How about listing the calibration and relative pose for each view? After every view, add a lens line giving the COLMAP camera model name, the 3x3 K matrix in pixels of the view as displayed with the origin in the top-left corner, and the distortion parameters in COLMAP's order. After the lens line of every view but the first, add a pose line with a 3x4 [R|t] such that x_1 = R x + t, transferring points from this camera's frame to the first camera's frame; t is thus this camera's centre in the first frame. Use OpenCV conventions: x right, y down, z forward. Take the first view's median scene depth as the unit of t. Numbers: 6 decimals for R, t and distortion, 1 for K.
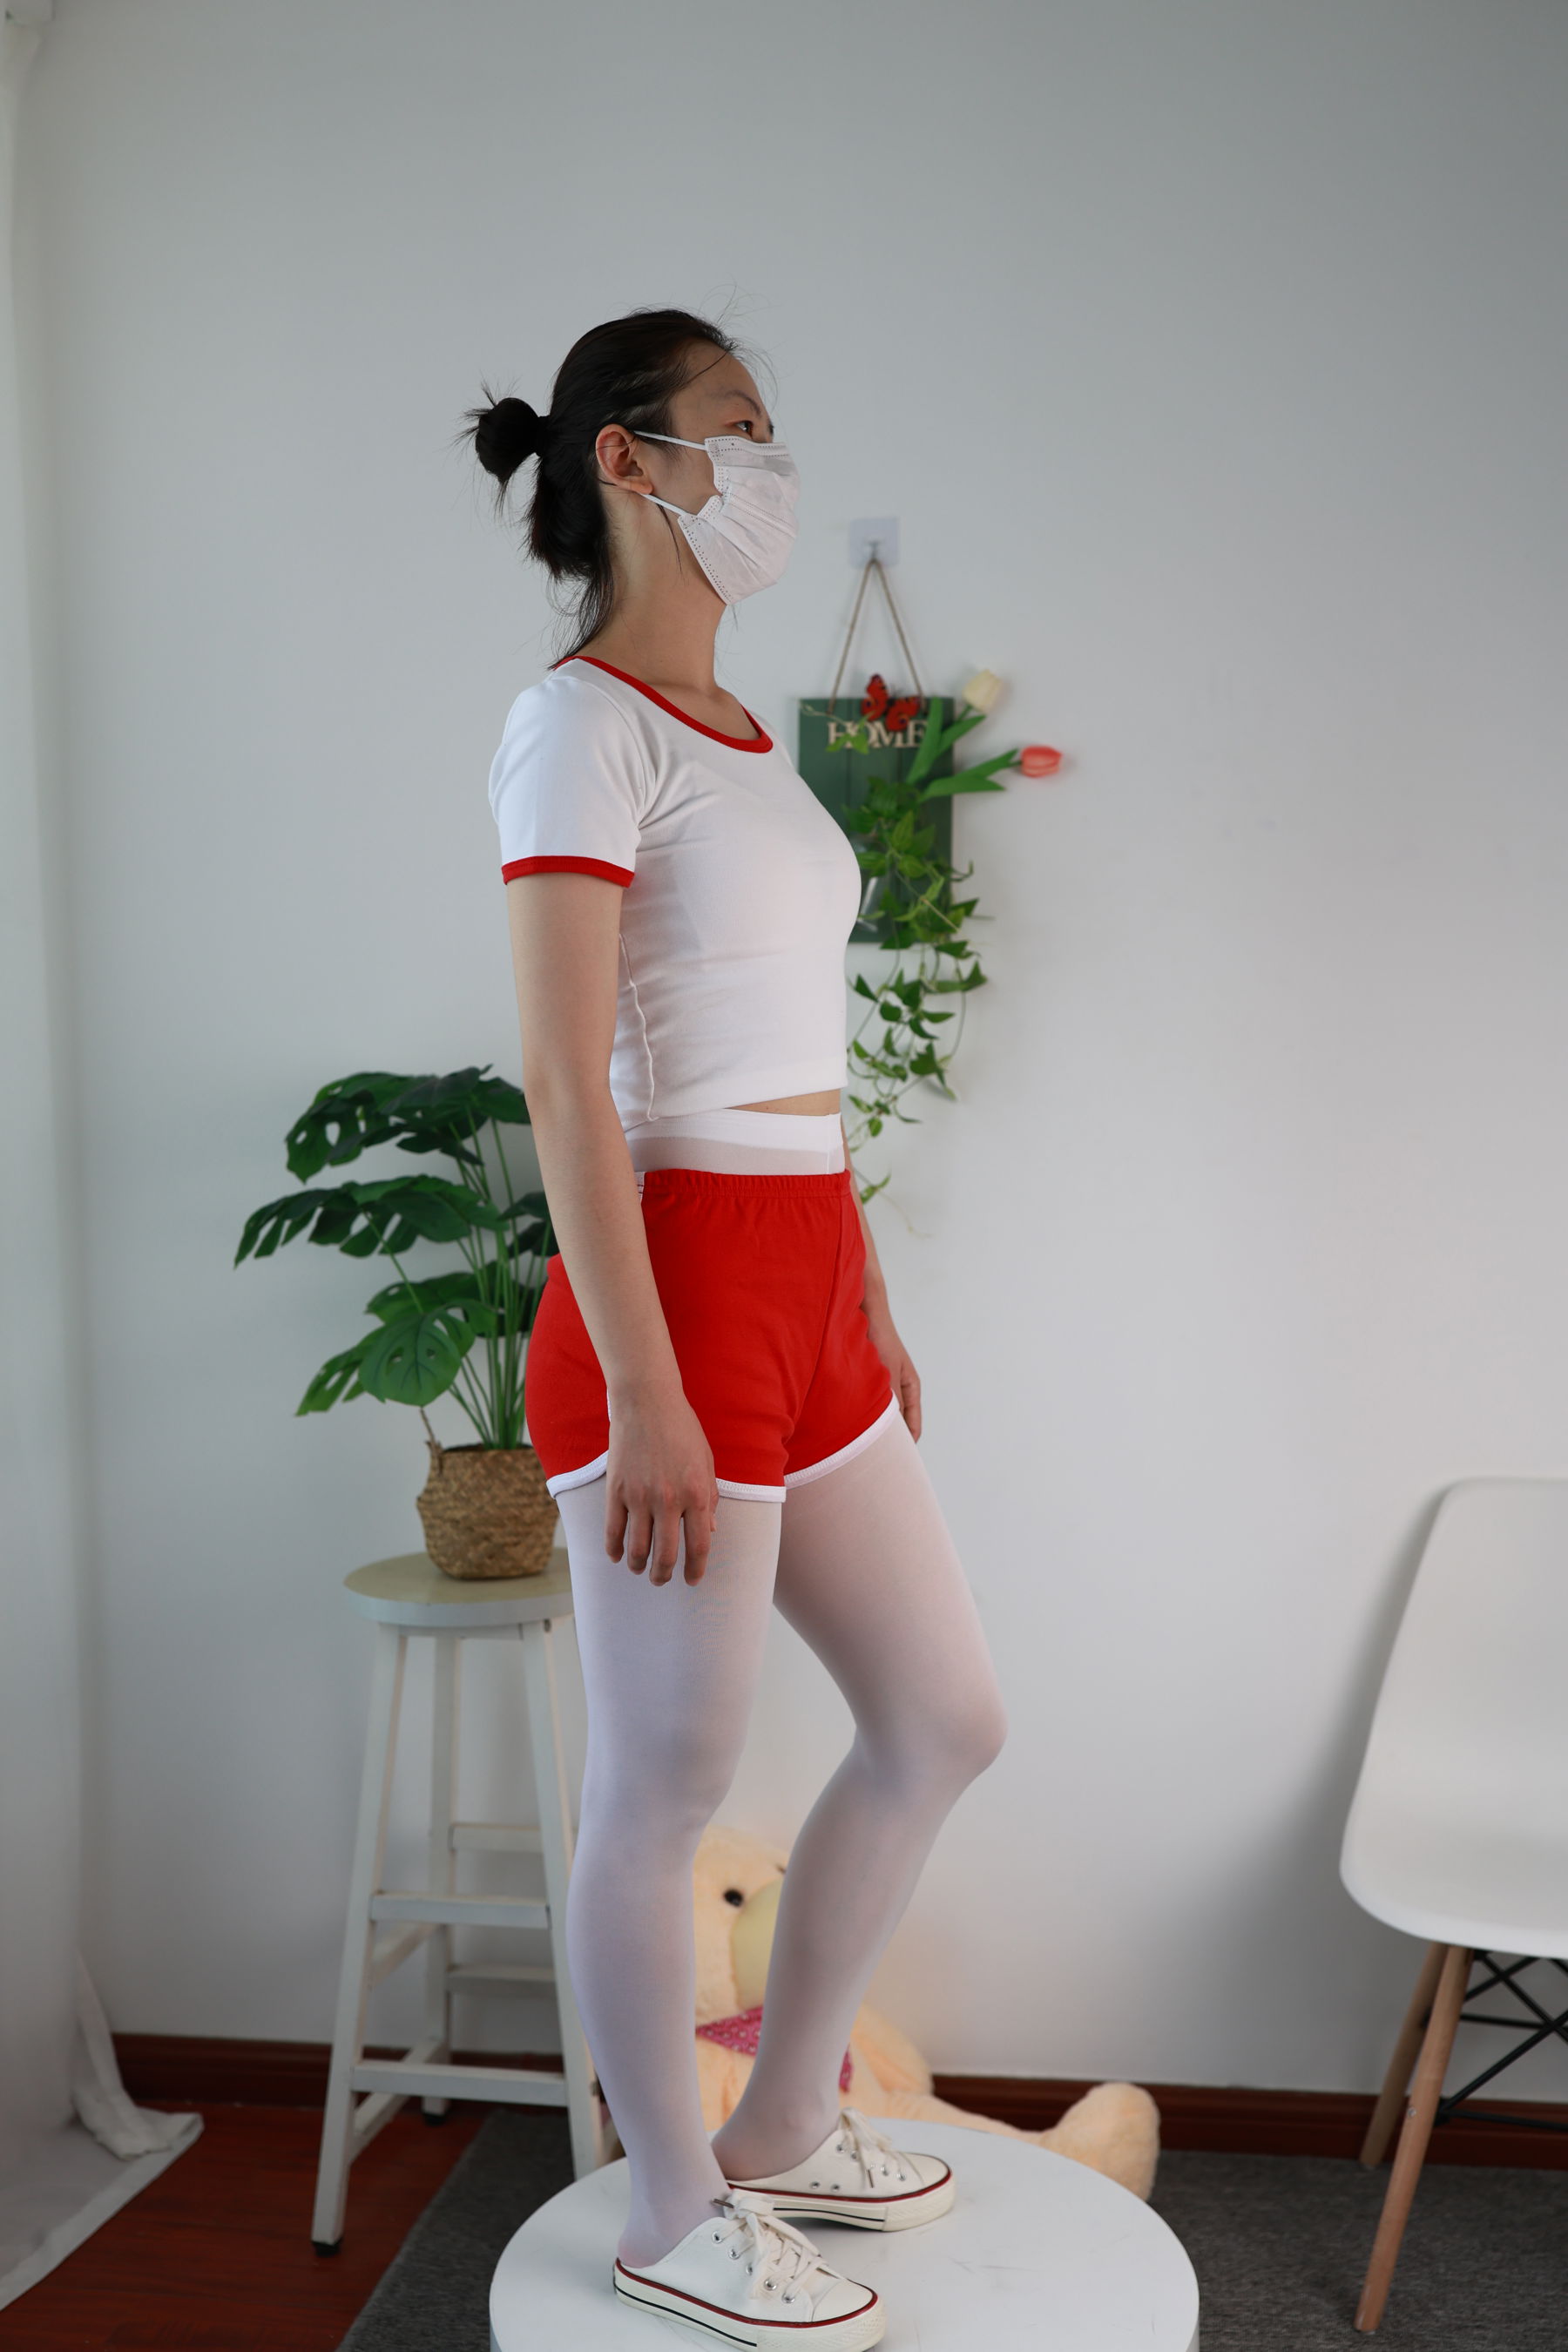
lens RADIAL K [[2293.0, 0, 753.5], [0, 2293.0, 1137.5], [0, 0, 1]] dist [-0.023918, 0.000000]
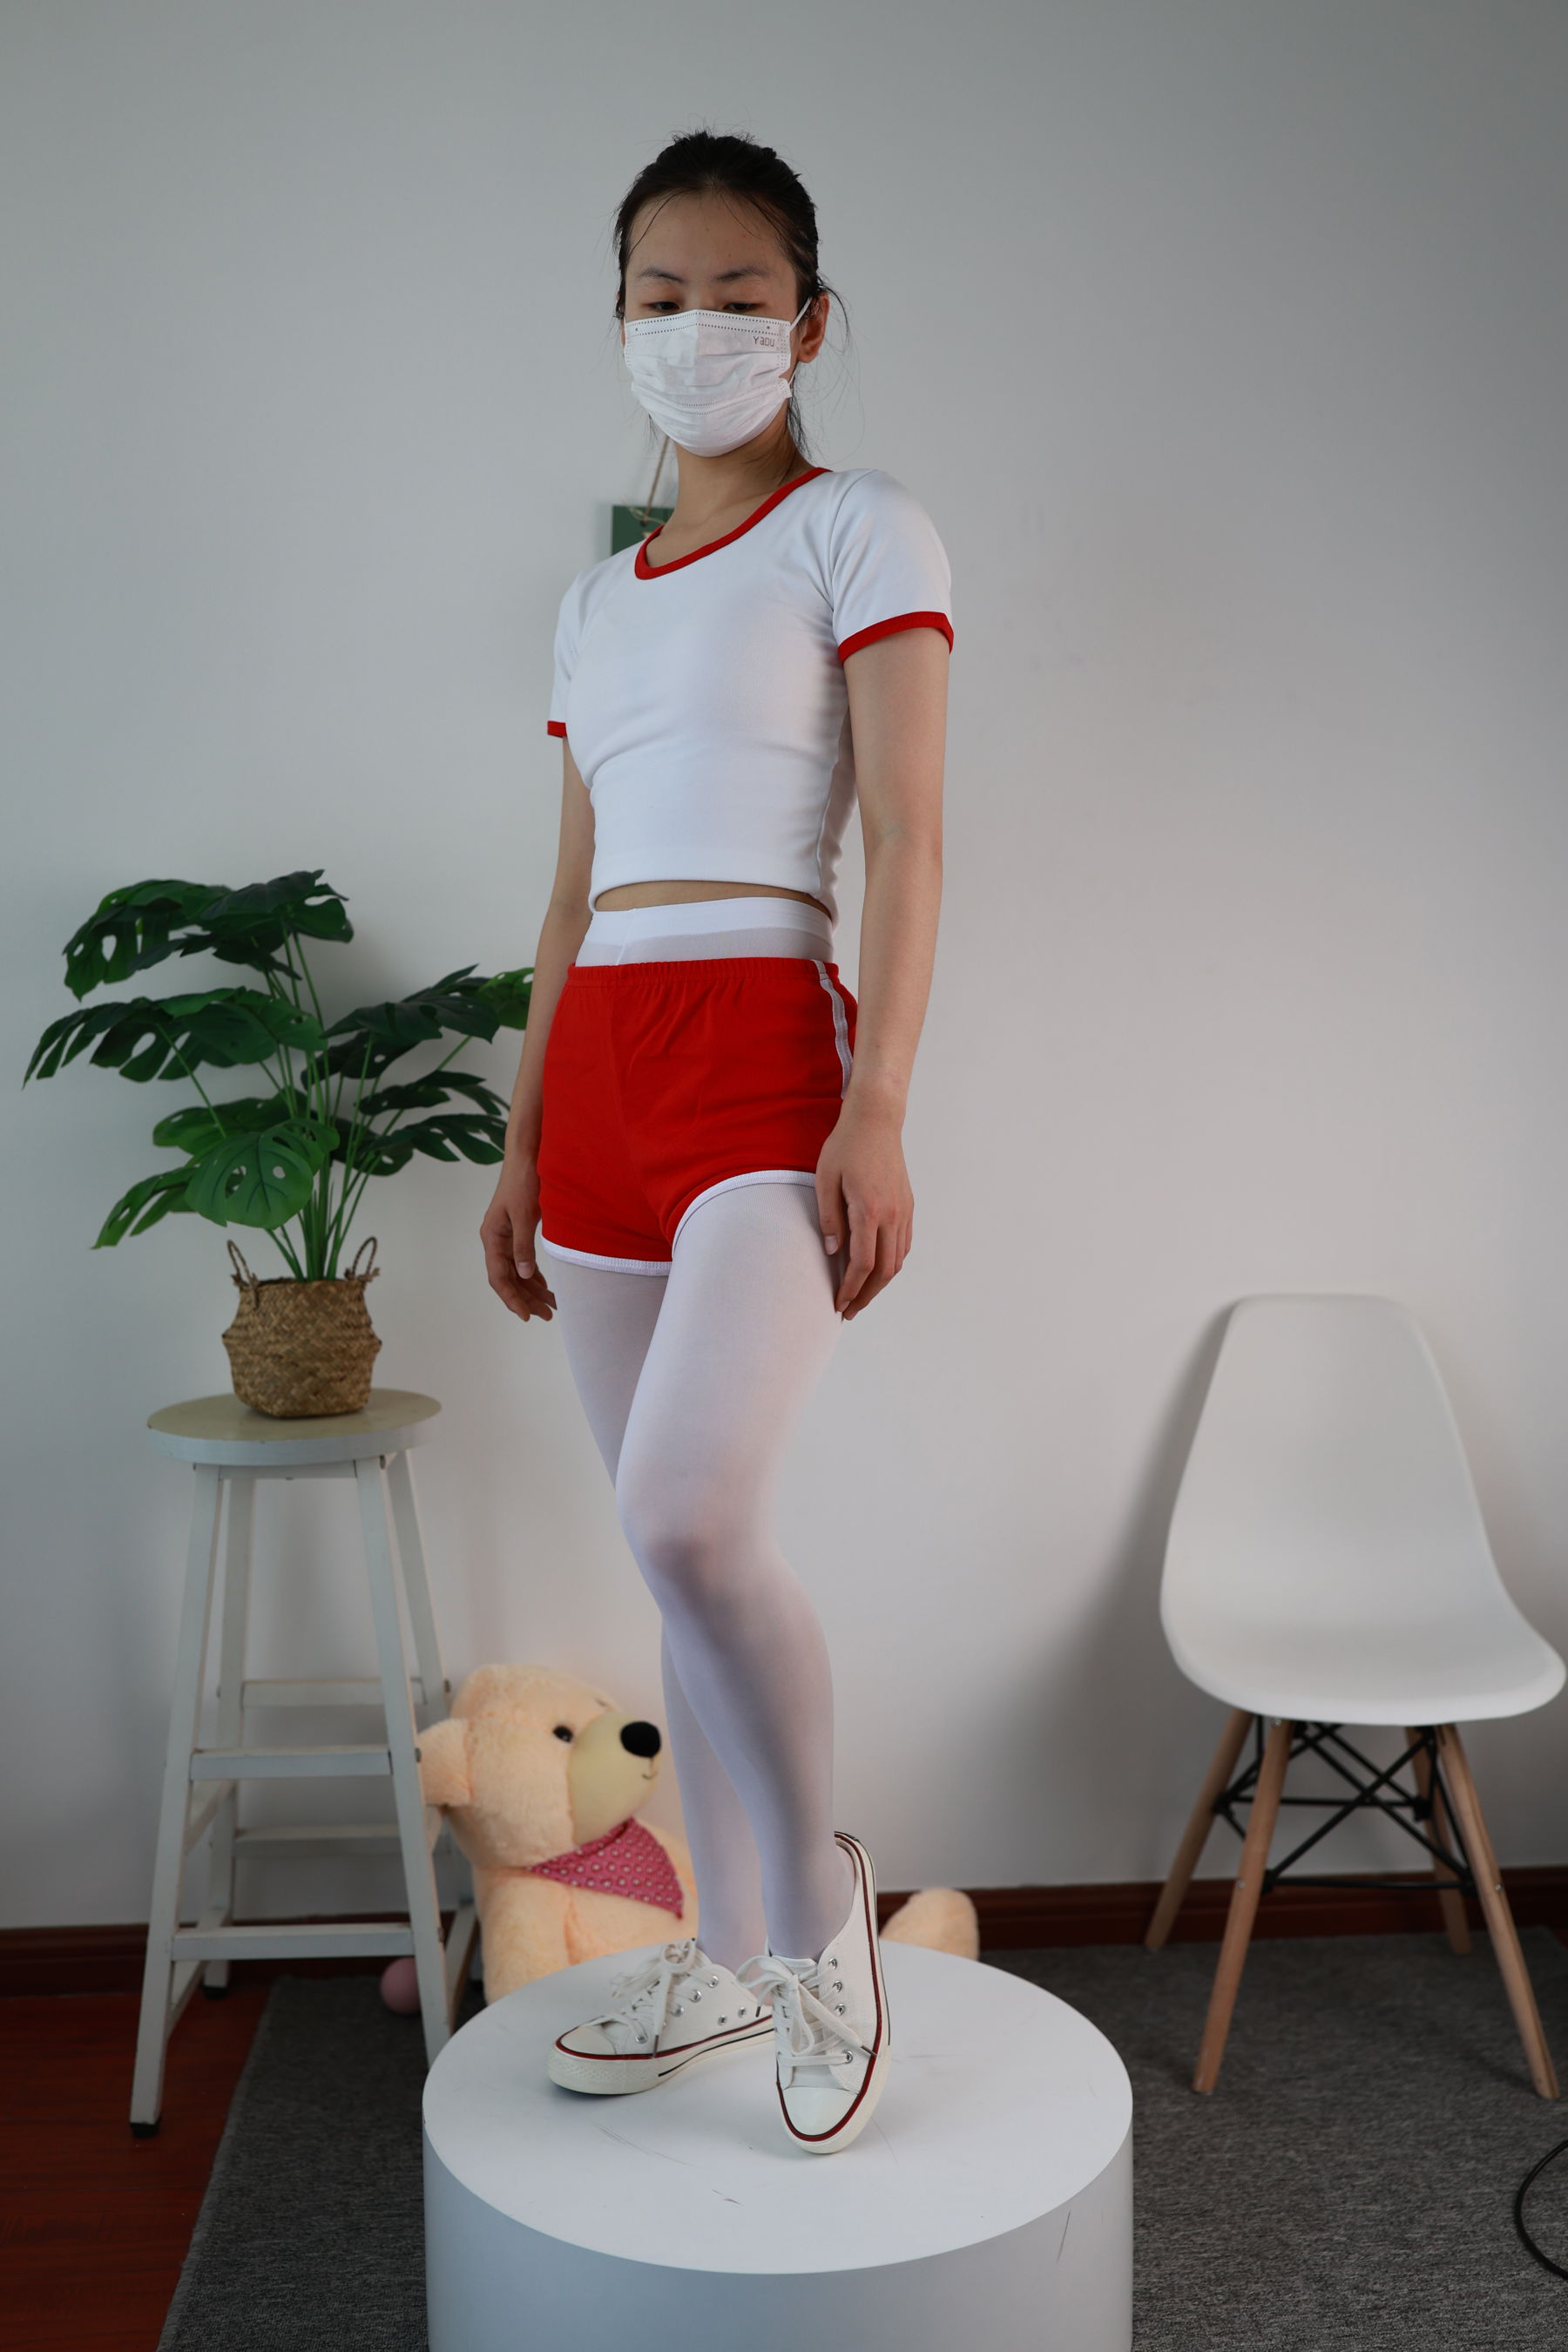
lens RADIAL K [[2293.0, 0, 783.8], [0, 2293.0, 1144.9], [0, 0, 1]] dist [-0.023918, 0.000000]
pose [[0.968081, -0.003253, 0.250618, -0.163870], [-0.008015, 0.999003, 0.043929, 0.037684], [-0.250511, -0.044535, 0.967089, 0.042023]]
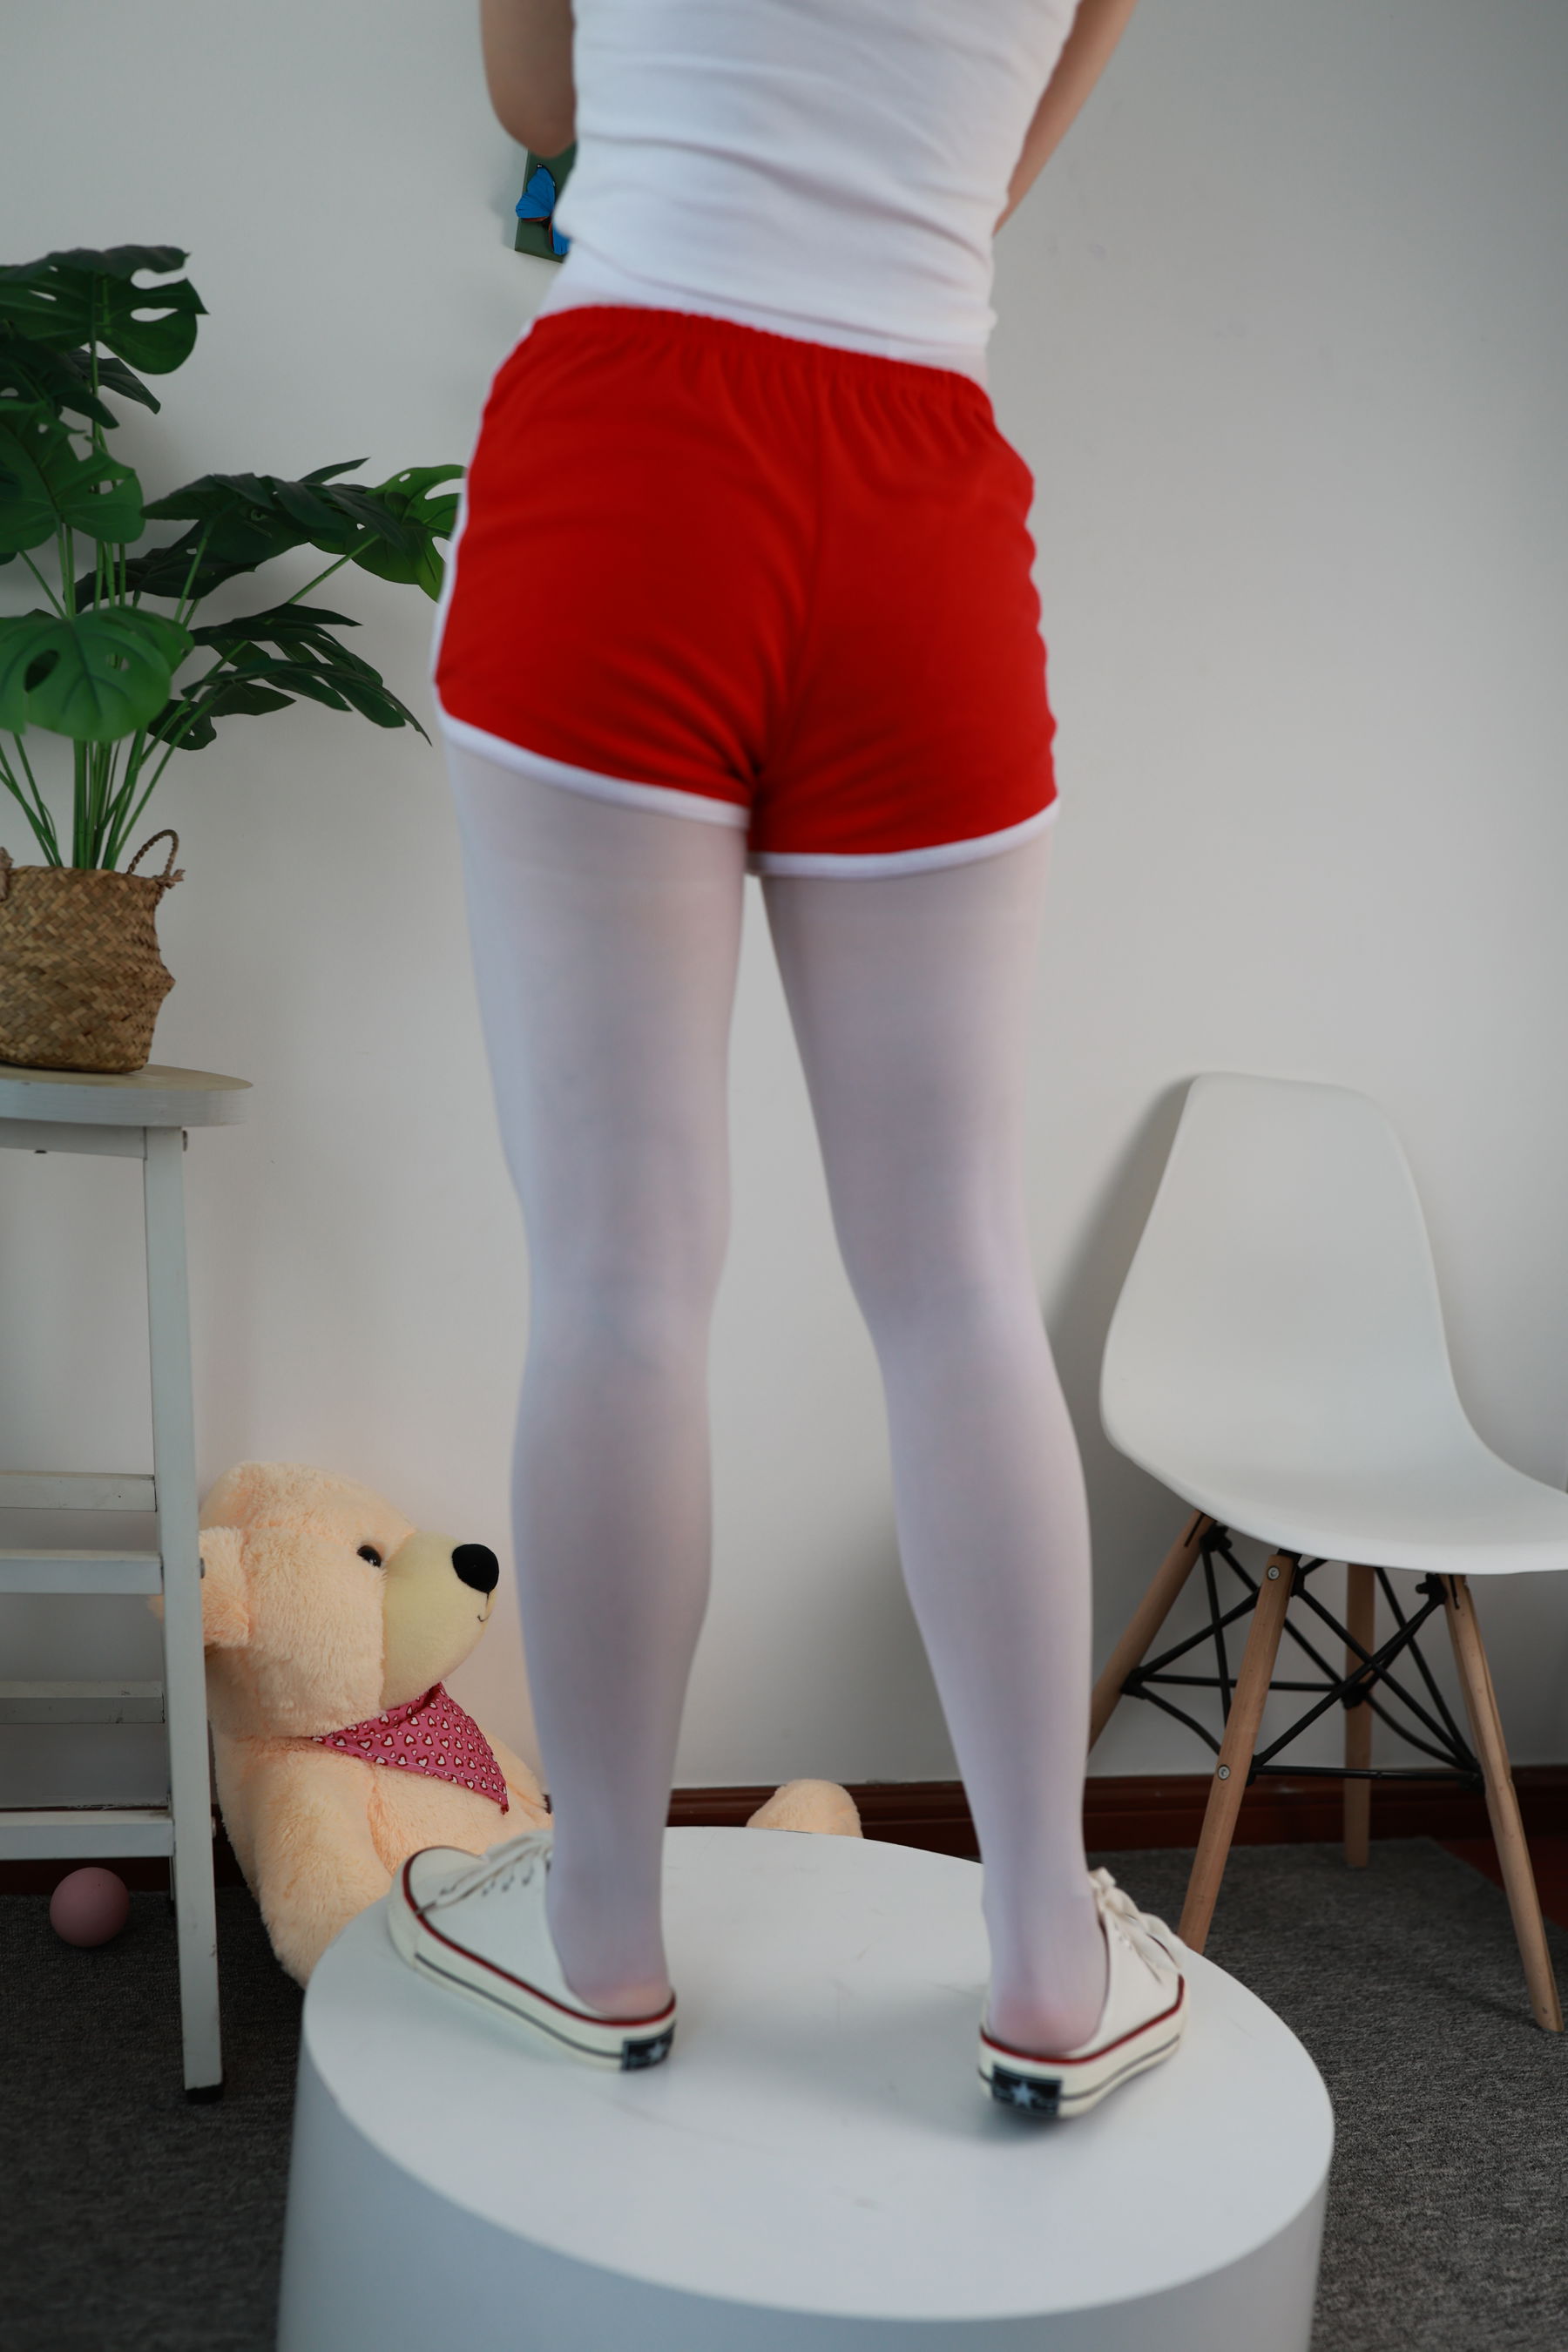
lens RADIAL K [[2293.0, 0, 807.3], [0, 2293.0, 1154.8], [0, 0, 1]] dist [-0.023918, 0.000000]
pose [[0.852907, 0.073913, 0.516804, -0.270360], [-0.114645, 0.992280, 0.047288, 0.163275], [-0.509319, -0.099582, 0.854797, 0.346217]]
